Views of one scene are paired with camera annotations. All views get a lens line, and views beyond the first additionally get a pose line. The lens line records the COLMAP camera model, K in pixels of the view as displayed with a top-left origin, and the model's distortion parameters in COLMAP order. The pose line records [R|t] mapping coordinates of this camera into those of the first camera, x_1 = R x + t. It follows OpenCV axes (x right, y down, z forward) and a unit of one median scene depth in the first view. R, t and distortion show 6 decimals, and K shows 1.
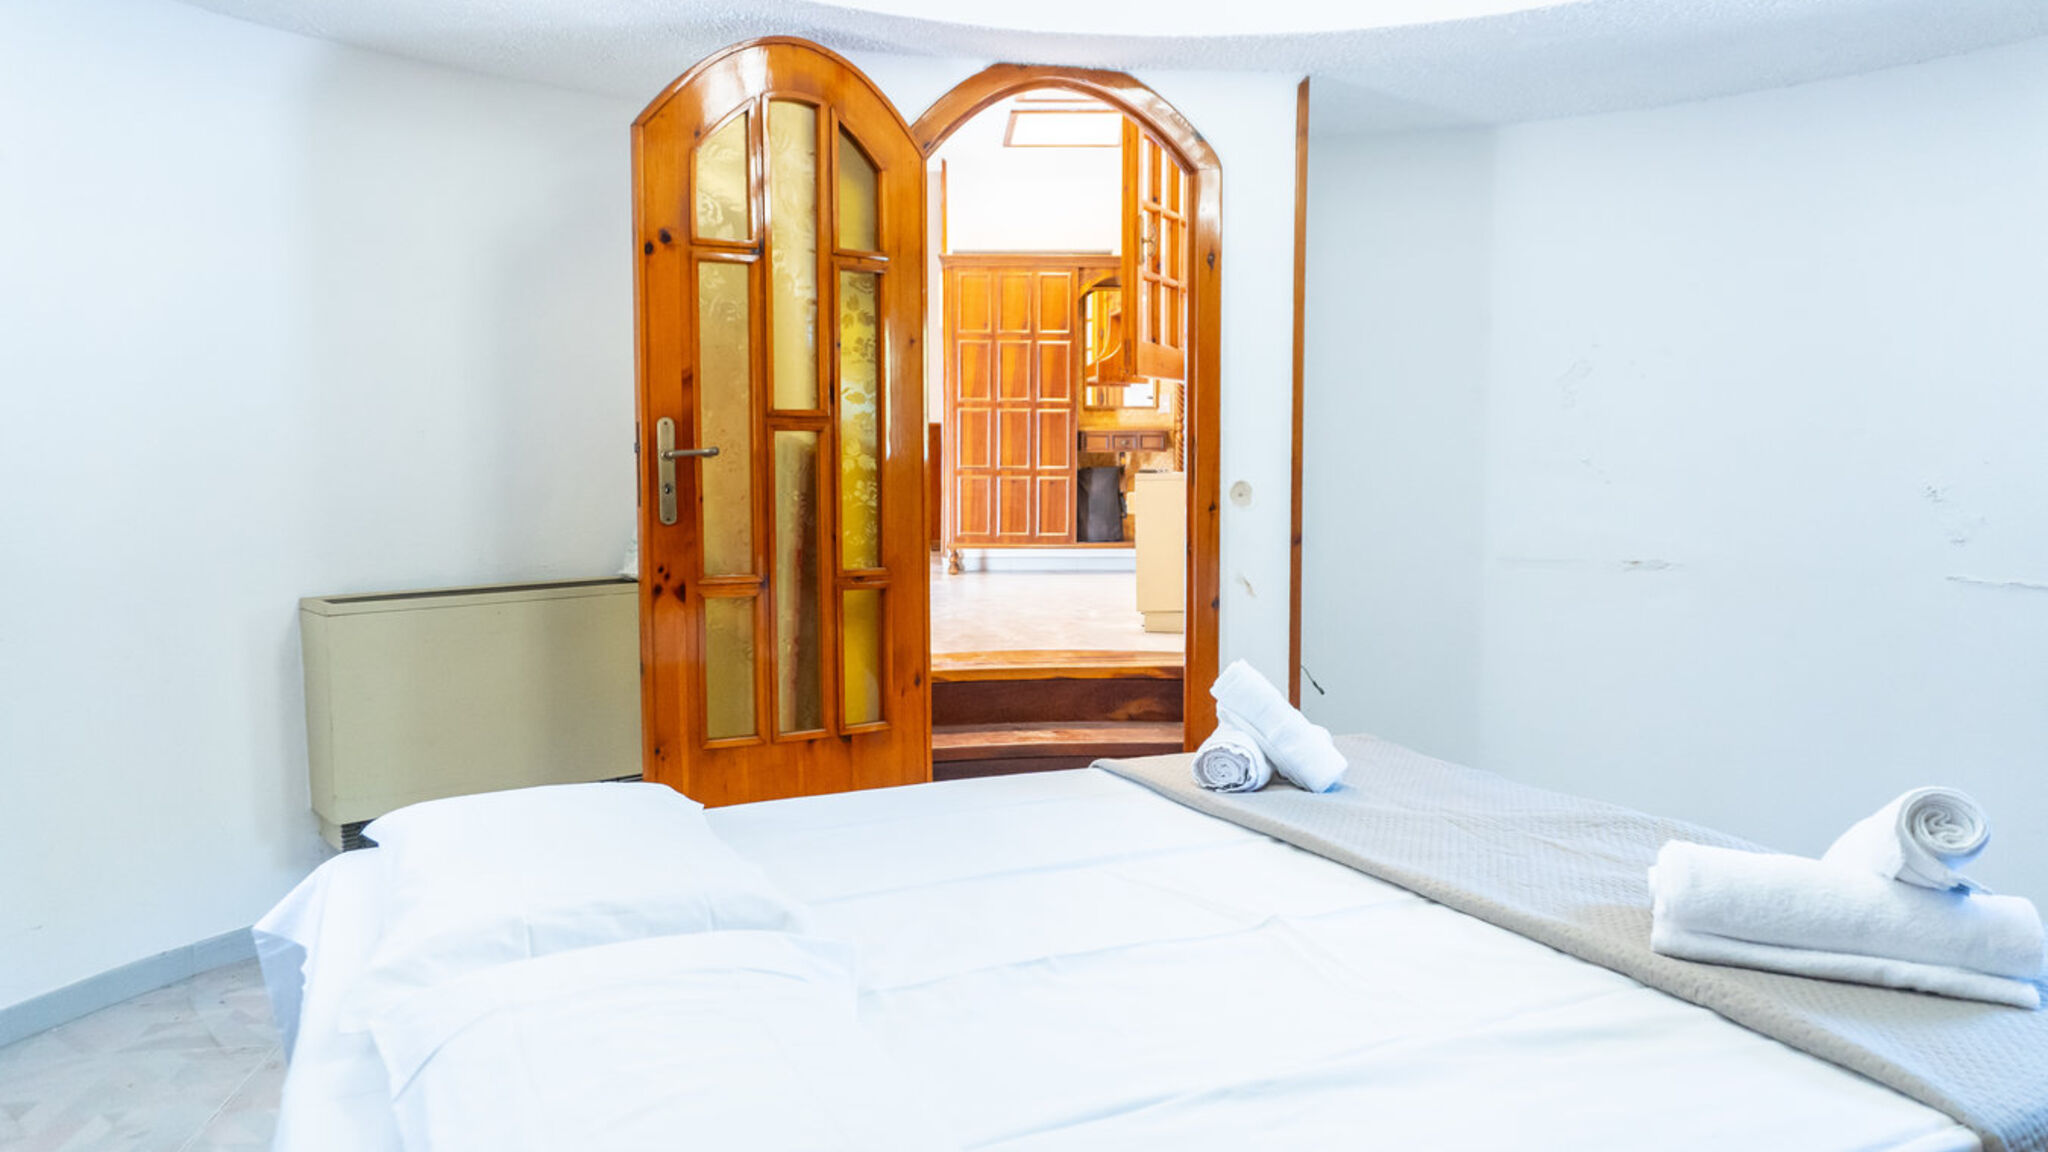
lens RADIAL K [[1377.2, 0, 1023.5], [0, 1377.2, 570.9], [0, 0, 1]] dist [-0.011678, -0.005471]
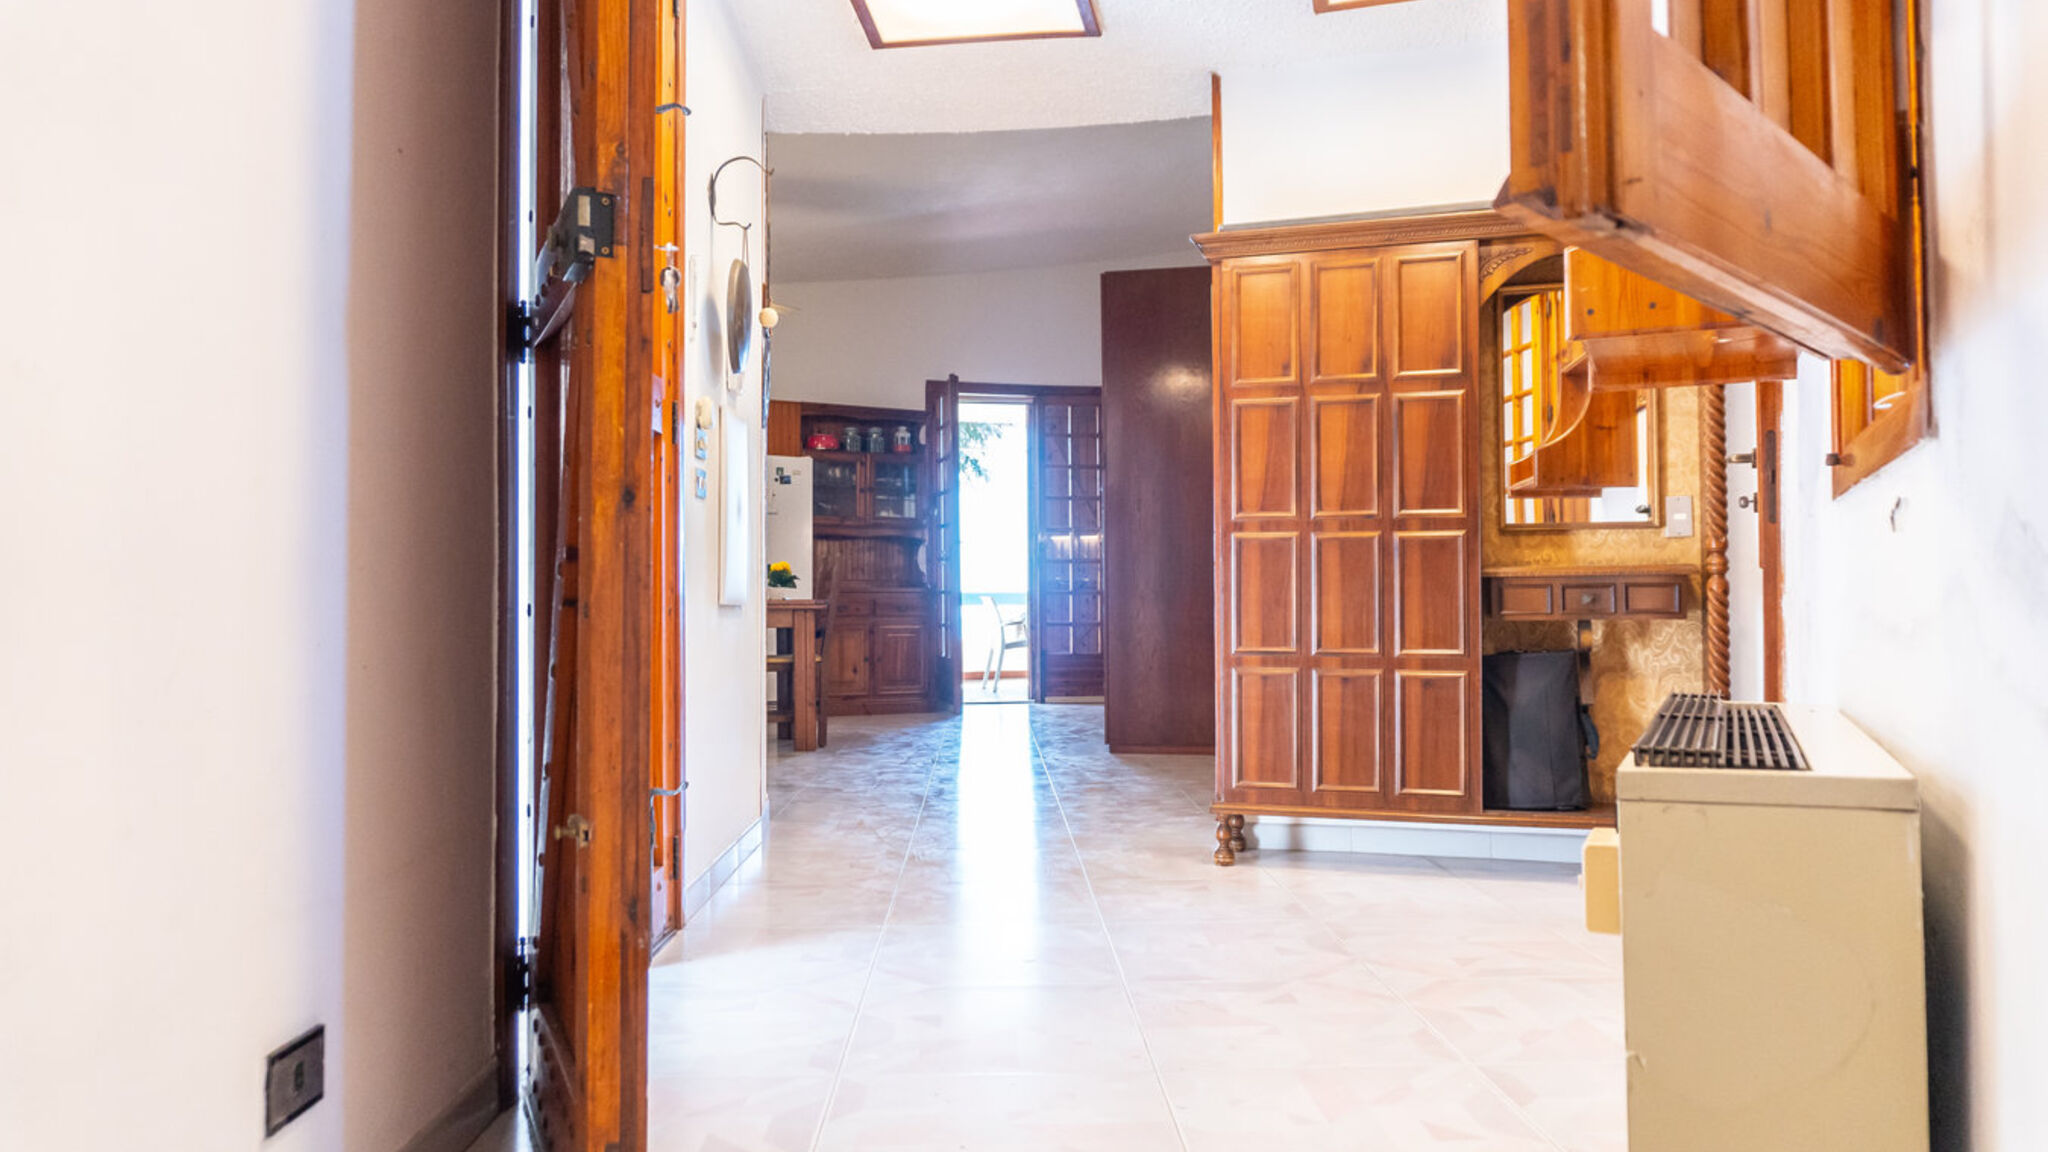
lens RADIAL K [[1430.4, 0, 1019.9], [0, 1430.4, 573.9], [0, 0, 1]] dist [-0.003678, -0.001836]
pose [[0.951269, -0.010556, -0.308182, 0.039464], [-0.020841, 0.994928, -0.098409, -0.050127], [0.307658, 0.100036, 0.946224, 0.481907]]
